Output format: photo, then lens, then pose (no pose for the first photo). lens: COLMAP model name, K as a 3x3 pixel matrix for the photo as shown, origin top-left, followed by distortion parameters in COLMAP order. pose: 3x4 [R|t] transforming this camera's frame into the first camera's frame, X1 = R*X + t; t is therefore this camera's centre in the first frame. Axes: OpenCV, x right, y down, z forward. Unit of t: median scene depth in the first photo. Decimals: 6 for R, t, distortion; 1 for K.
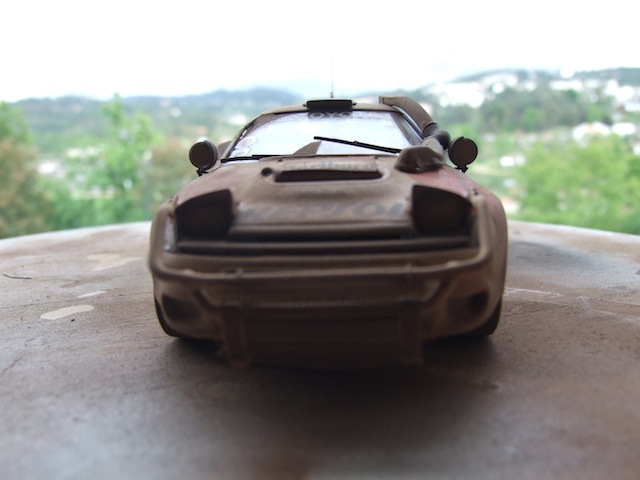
lens RADIAL K [[603.3, 0, 316.7], [0, 603.3, 236.6], [0, 0, 1]] dist [-0.019315, 0.000000]
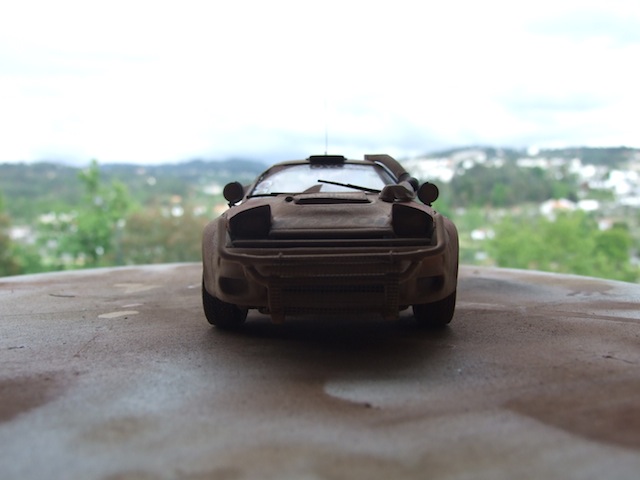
lens RADIAL K [[603.3, 0, 318.2], [0, 603.3, 233.7], [0, 0, 1]] dist [-0.019315, 0.000000]
pose [[0.998836, 0.016565, 0.045300, -0.065435], [-0.010959, 0.992555, -0.121306, 0.121220], [-0.046972, 0.120668, 0.991581, -0.329144]]
